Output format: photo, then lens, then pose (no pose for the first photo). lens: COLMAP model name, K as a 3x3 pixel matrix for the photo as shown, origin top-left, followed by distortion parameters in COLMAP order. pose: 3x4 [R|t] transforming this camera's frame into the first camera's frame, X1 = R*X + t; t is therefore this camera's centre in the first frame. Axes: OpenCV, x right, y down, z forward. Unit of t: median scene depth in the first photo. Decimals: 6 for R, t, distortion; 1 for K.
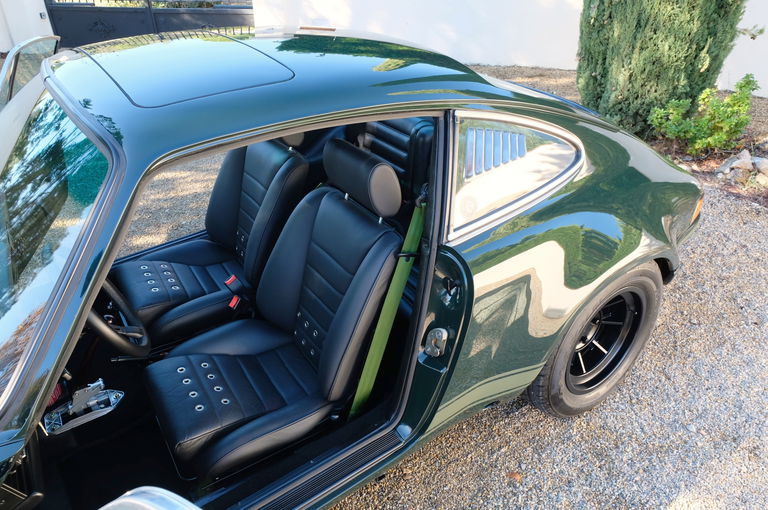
lens RADIAL K [[526.5, 0, 384.0], [0, 526.5, 255.0], [0, 0, 1]] dist [-0.002086, 0.000221]
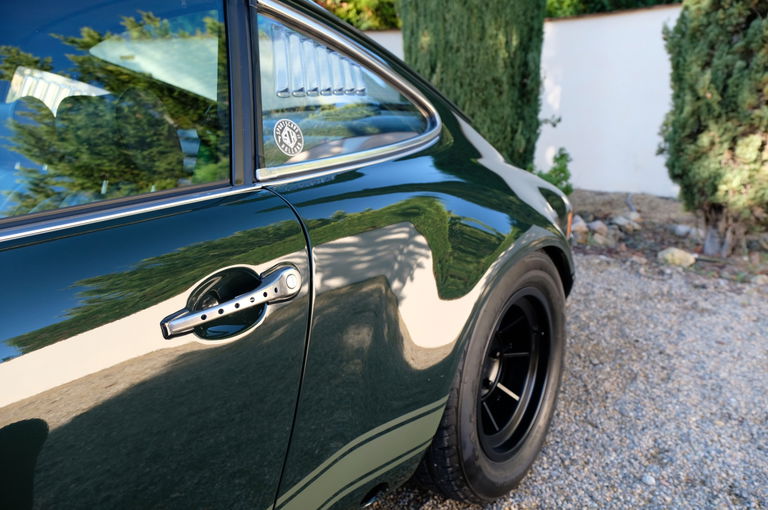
lens RADIAL K [[526.5, 0, 384.0], [0, 526.5, 255.0], [0, 0, 1]] dist [-0.002086, 0.000221]
pose [[0.955597, -0.087765, 0.281303, 0.052253], [0.165060, 0.950224, -0.264252, 0.139260], [-0.244109, 0.298950, 0.922518, 0.277862]]
